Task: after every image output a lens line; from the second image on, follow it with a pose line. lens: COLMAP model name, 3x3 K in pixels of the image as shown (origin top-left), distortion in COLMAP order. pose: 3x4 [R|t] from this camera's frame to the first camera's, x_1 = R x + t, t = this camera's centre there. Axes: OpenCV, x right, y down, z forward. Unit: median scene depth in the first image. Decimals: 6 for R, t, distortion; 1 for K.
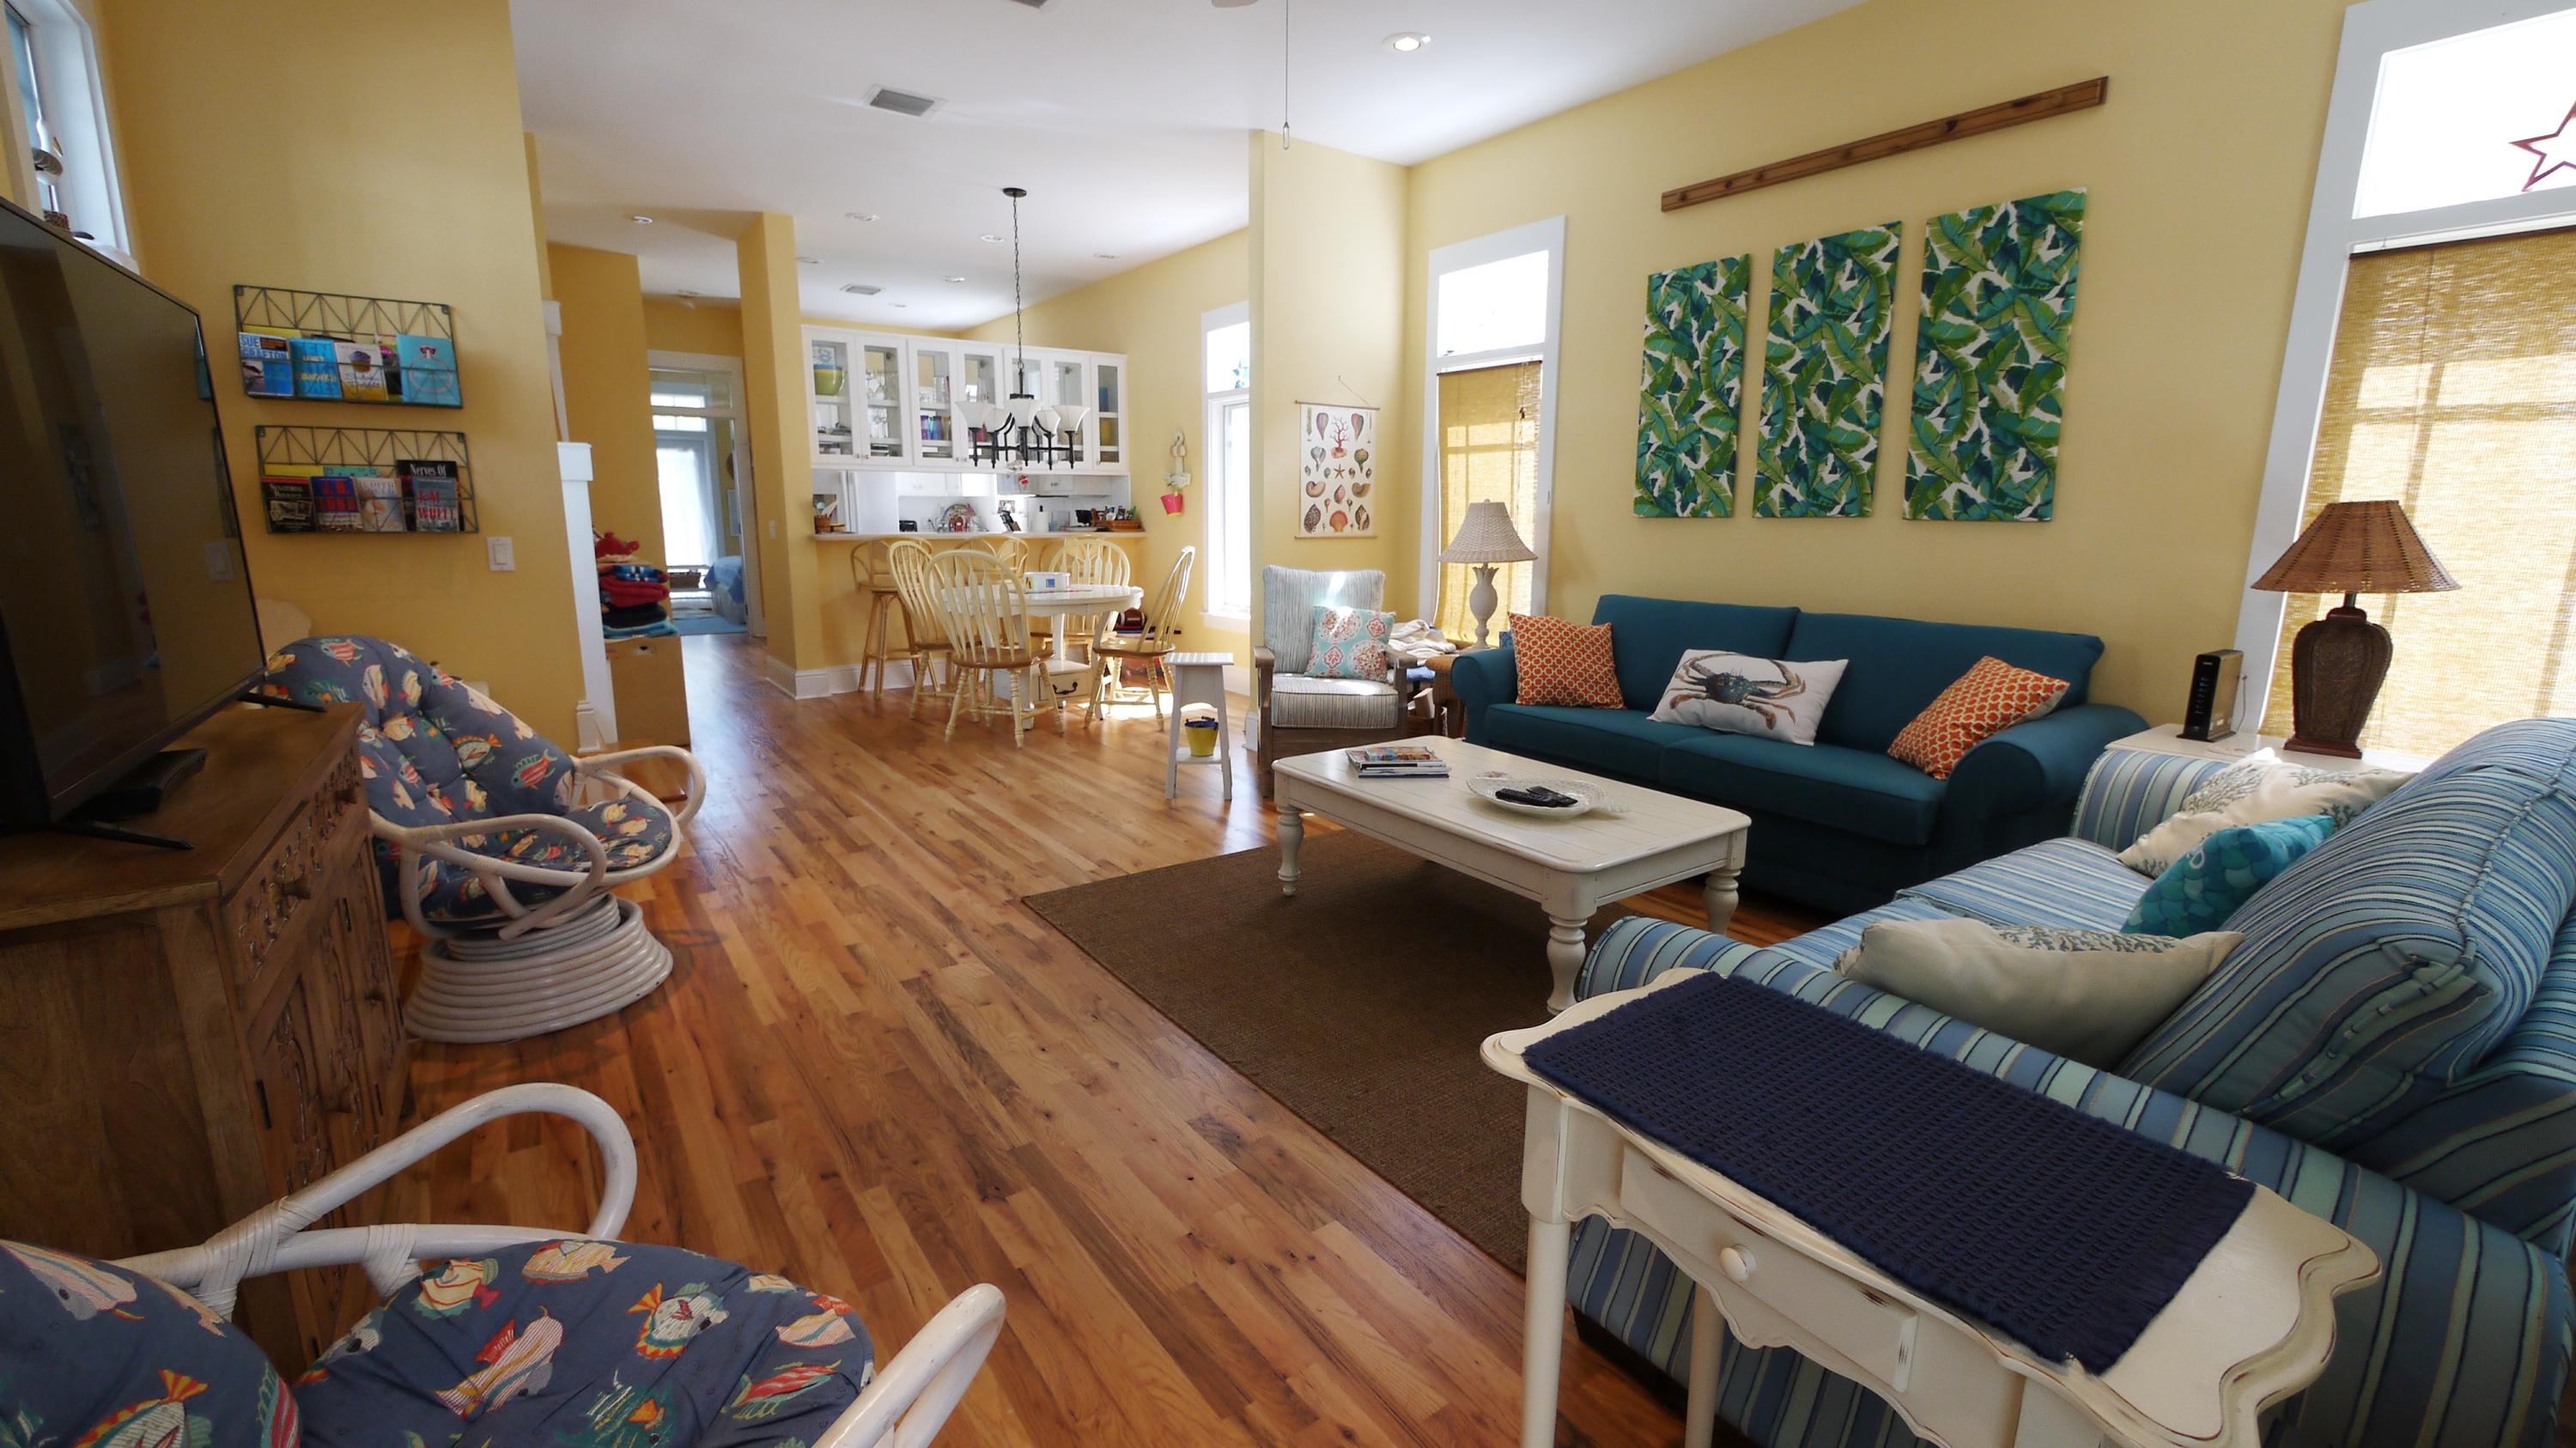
lens RADIAL K [[1071.2, 0, 1289.2], [0, 1071.2, 713.9], [0, 0, 1]] dist [-0.001579, 0.000121]
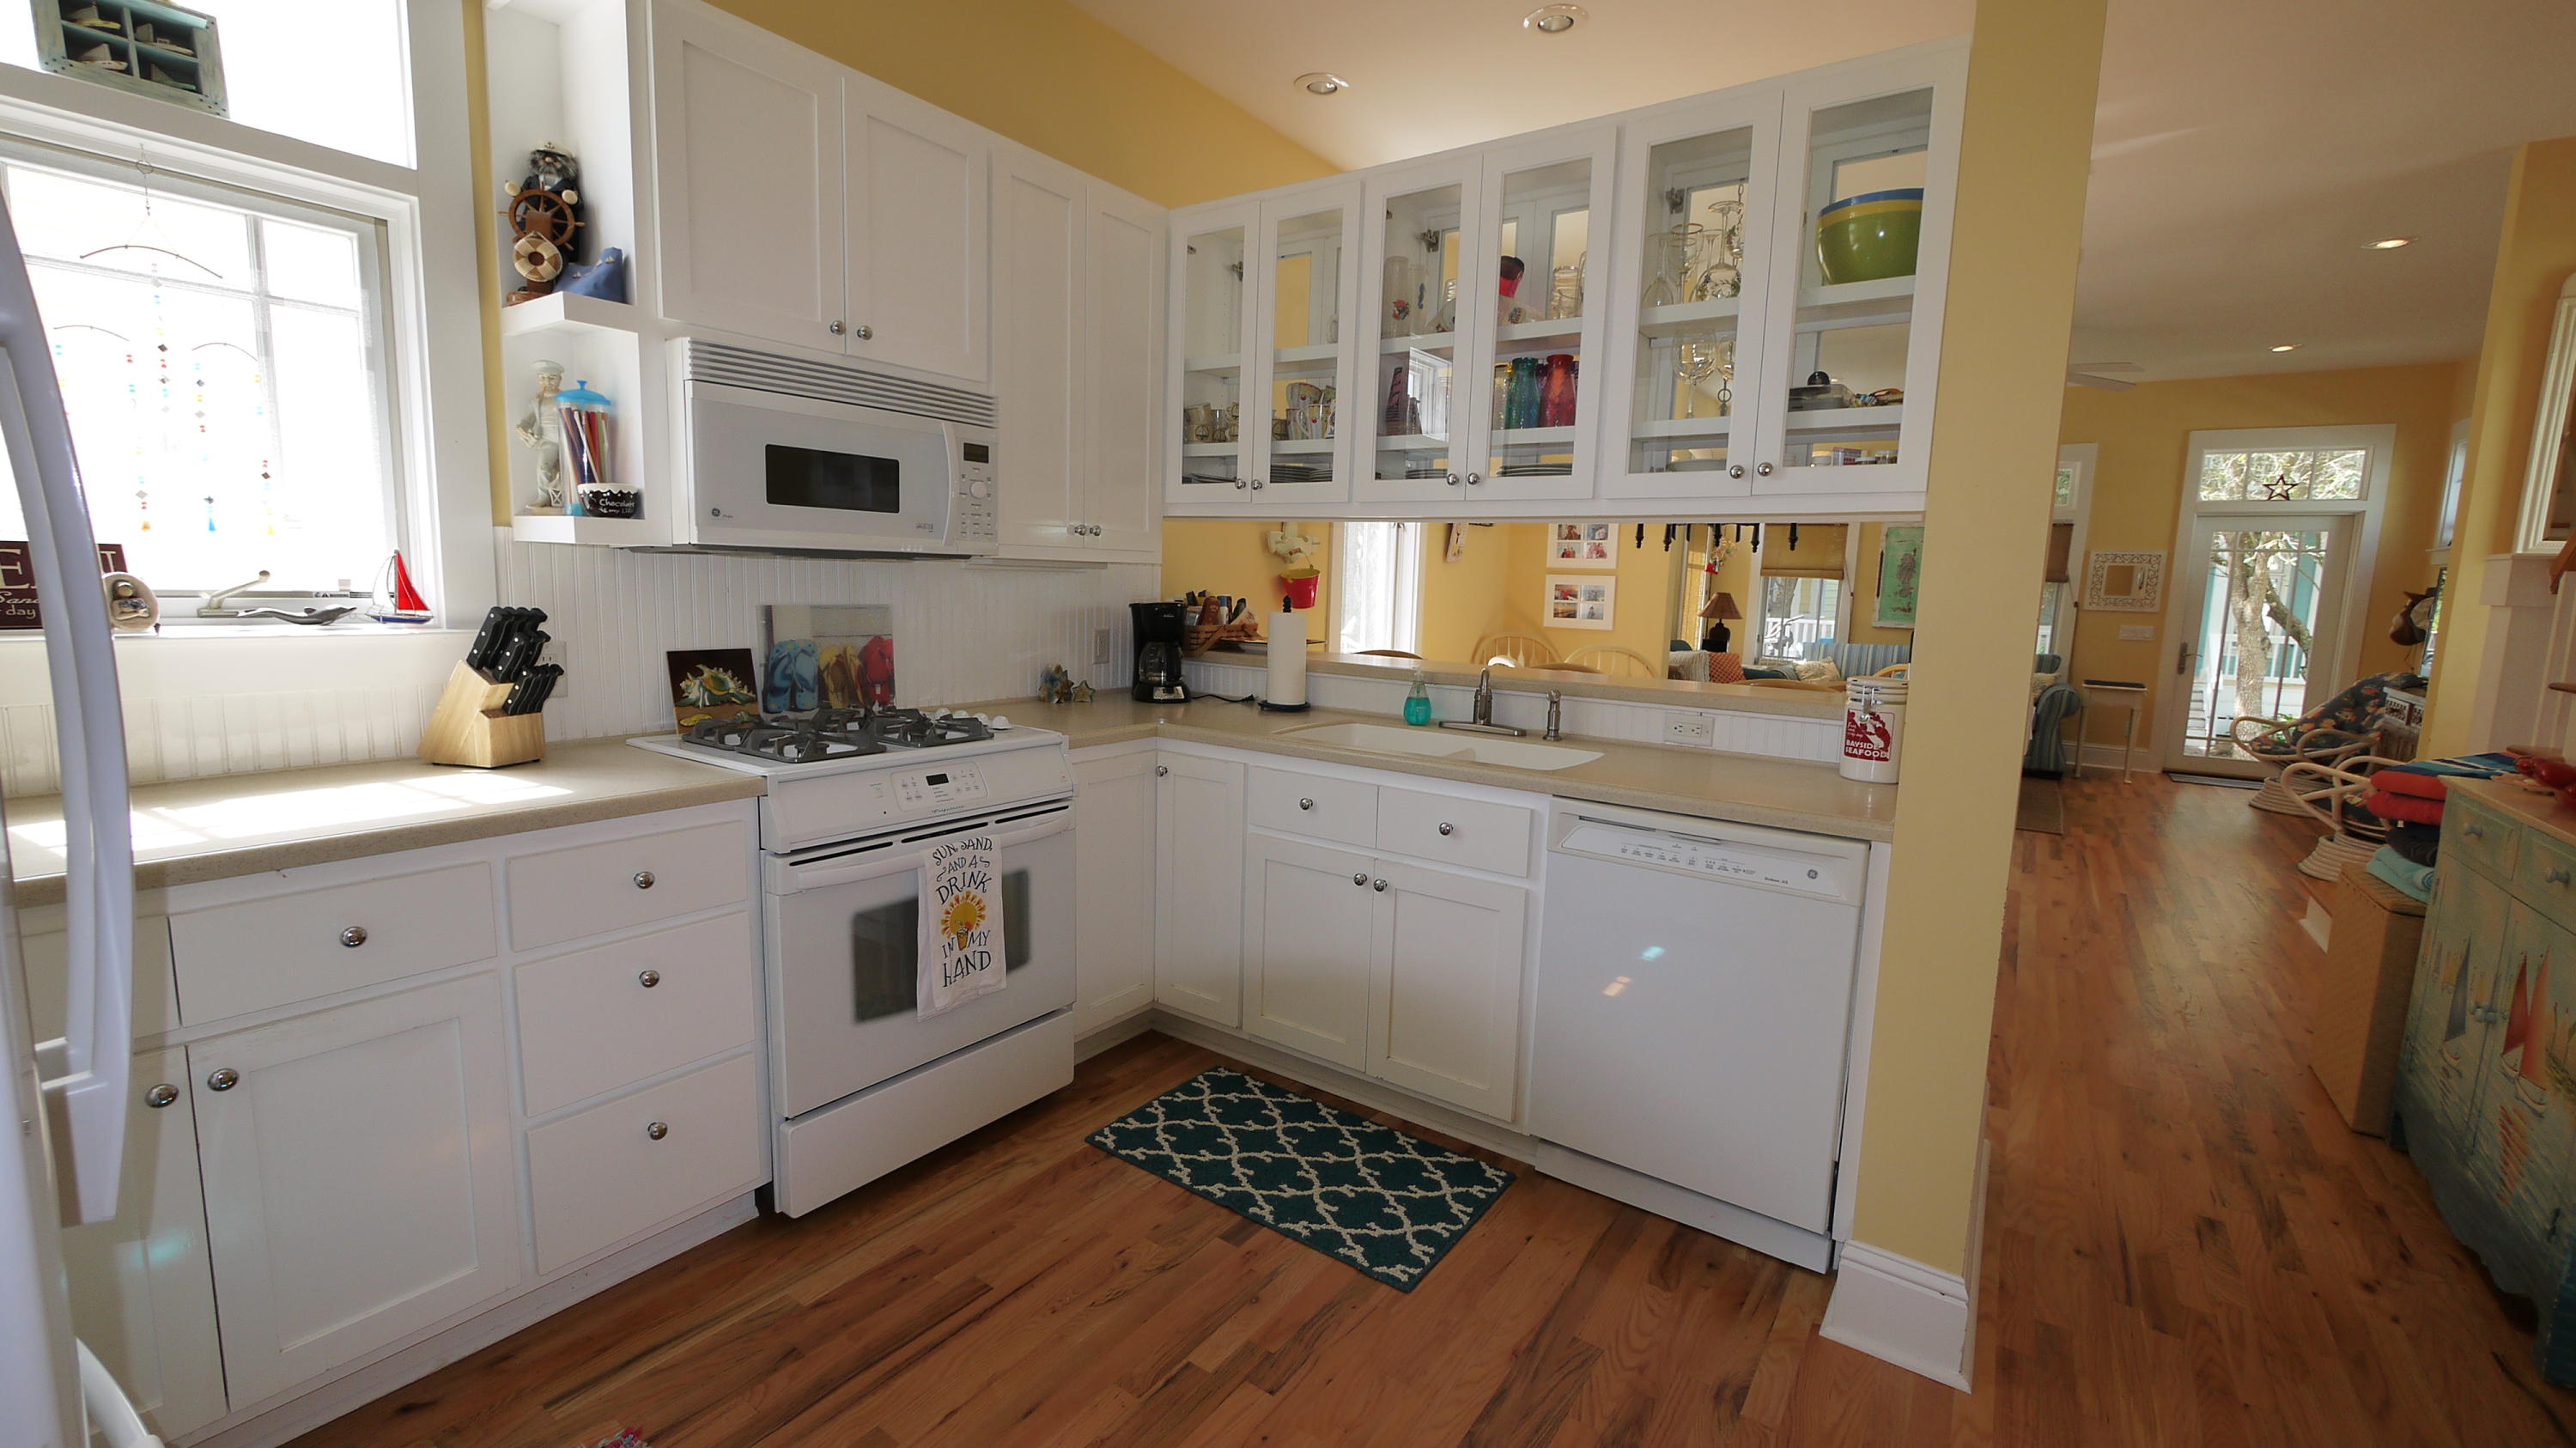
lens RADIAL K [[1071.2, 0, 1289.2], [0, 1071.2, 713.9], [0, 0, 1]] dist [-0.001579, 0.000121]
pose [[-0.326671, -0.139071, 0.934850, -1.258720], [0.143270, 0.970399, 0.194423, -0.469737], [-0.934216, 0.197448, -0.297077, 2.315814]]
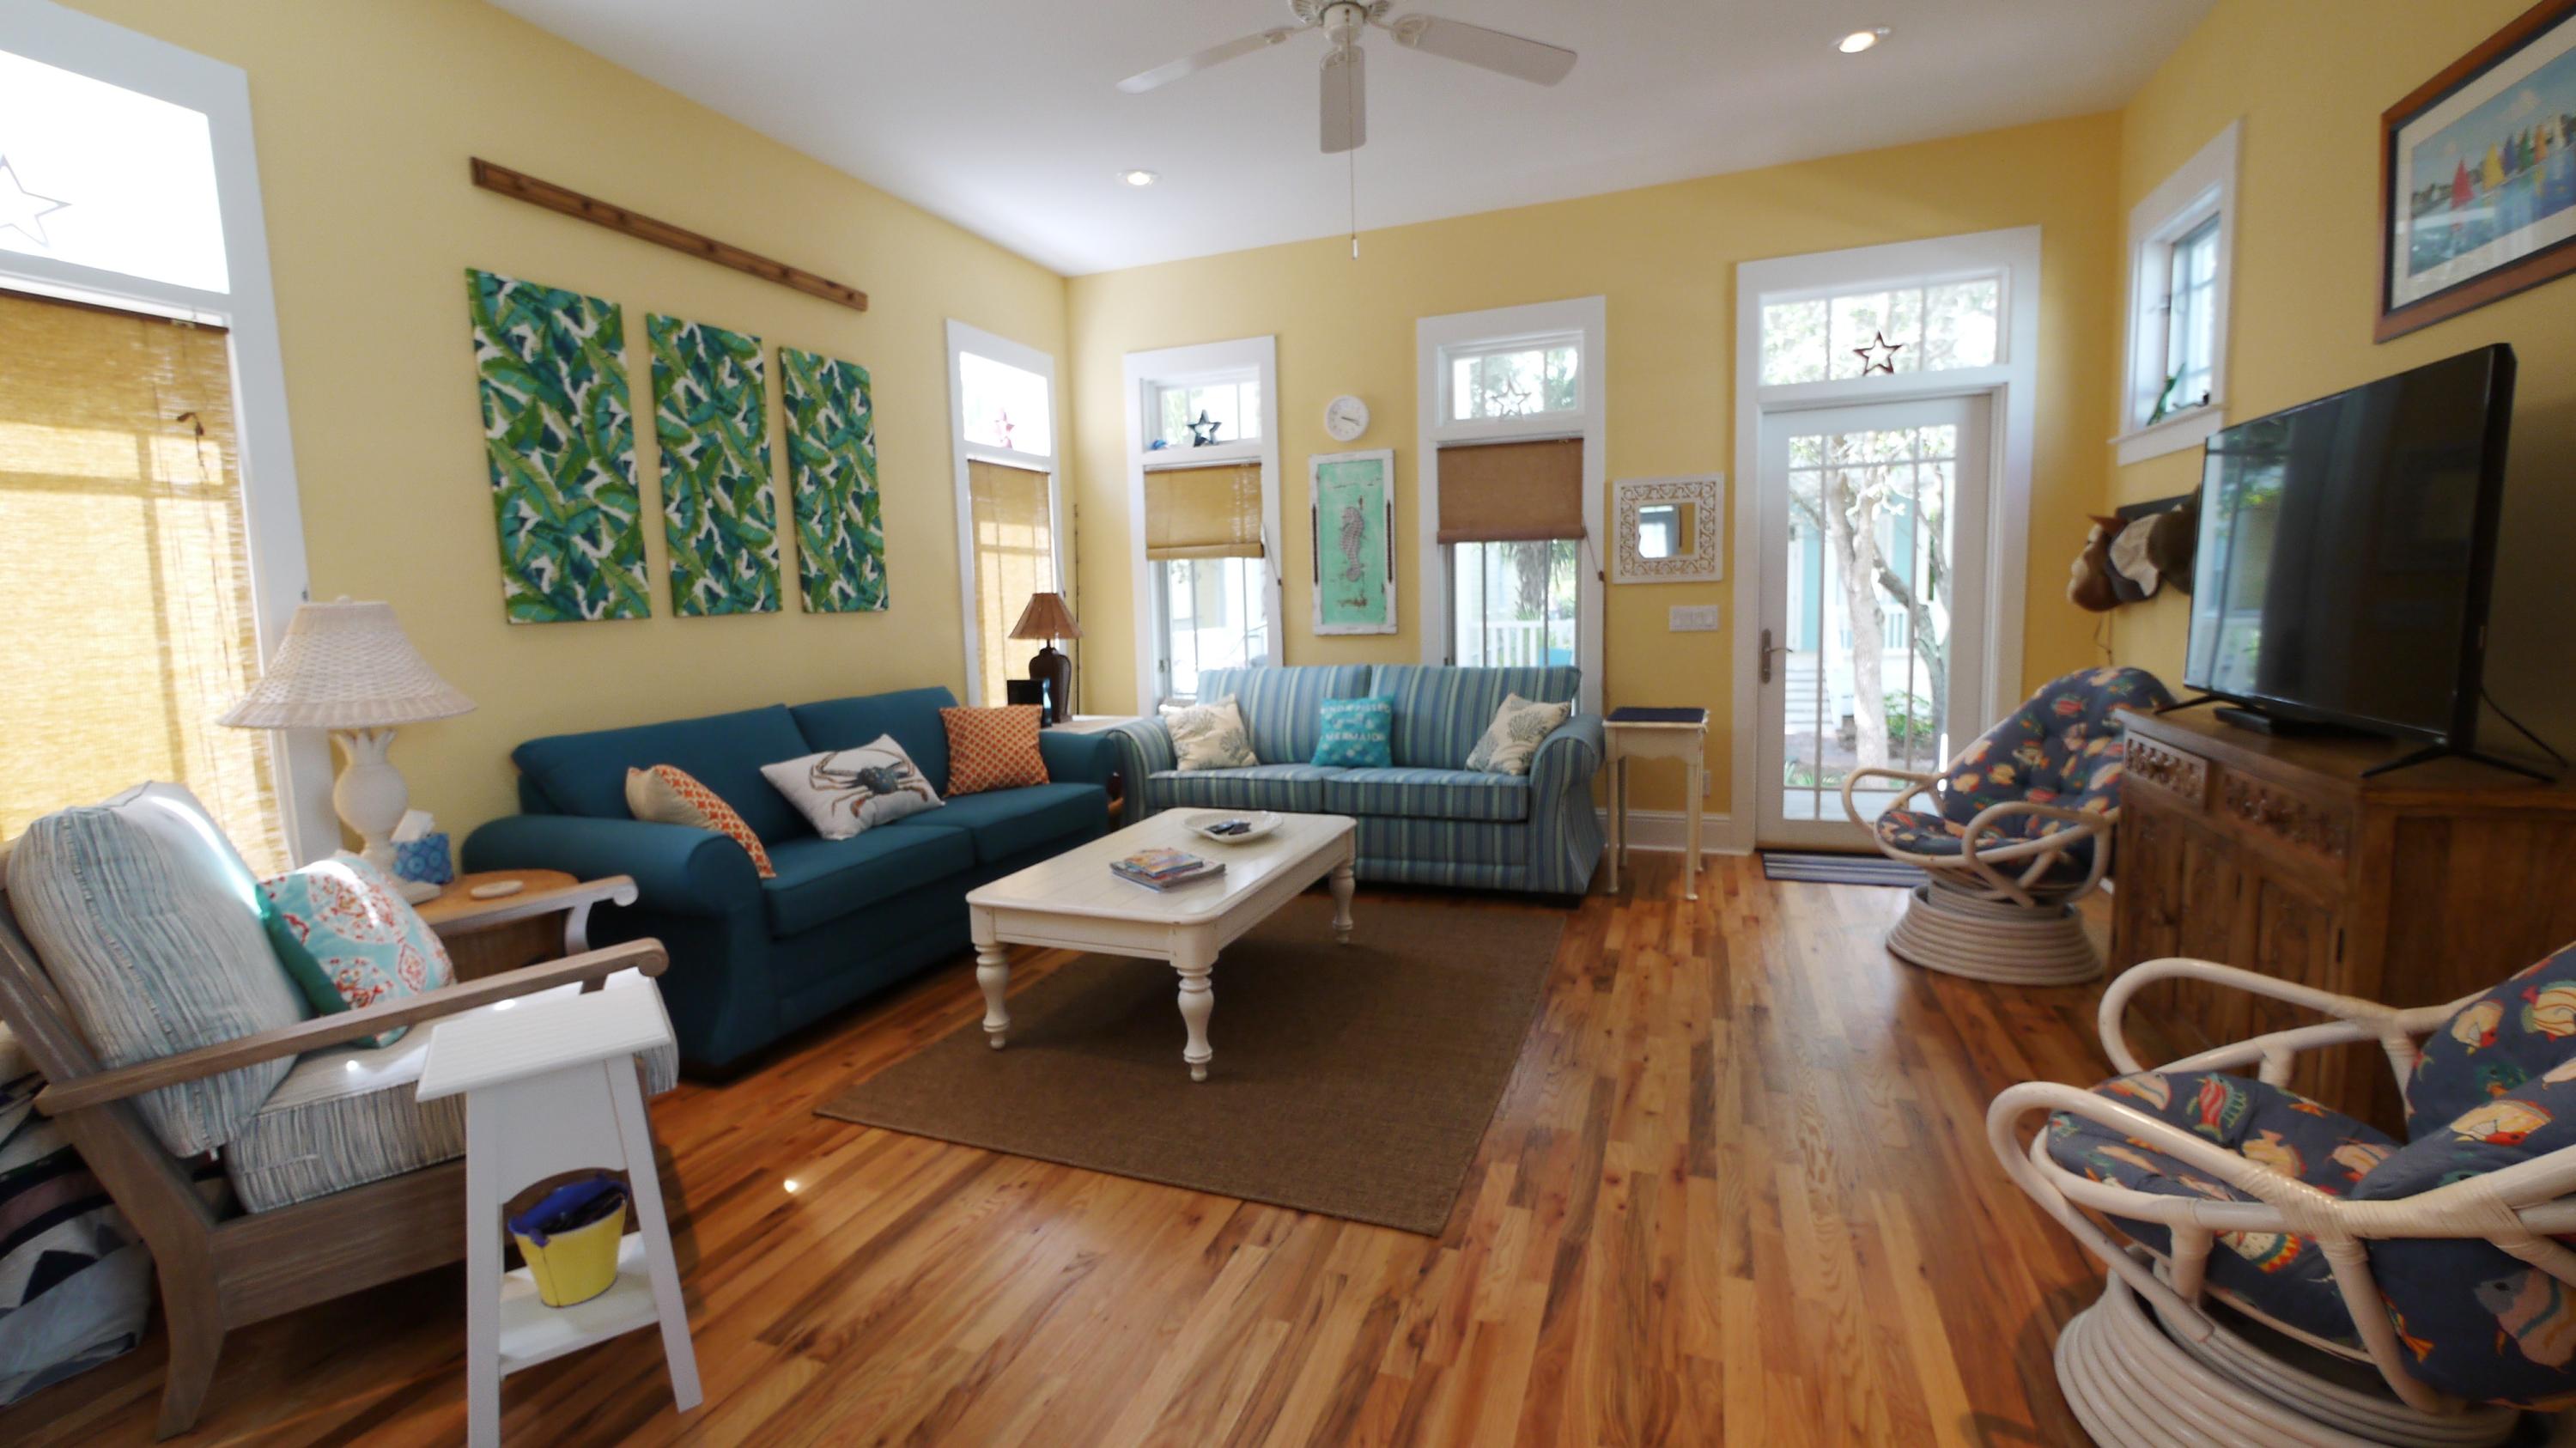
lens RADIAL K [[1053.7, 0, 1283.9], [0, 1053.7, 717.0], [0, 0, 1]] dist [-0.007752, 0.000024]
pose [[-0.535172, -0.087683, 0.840180, -0.581118], [0.183351, 0.958831, 0.216855, -0.213760], [-0.824605, 0.270102, -0.497062, 1.112106]]
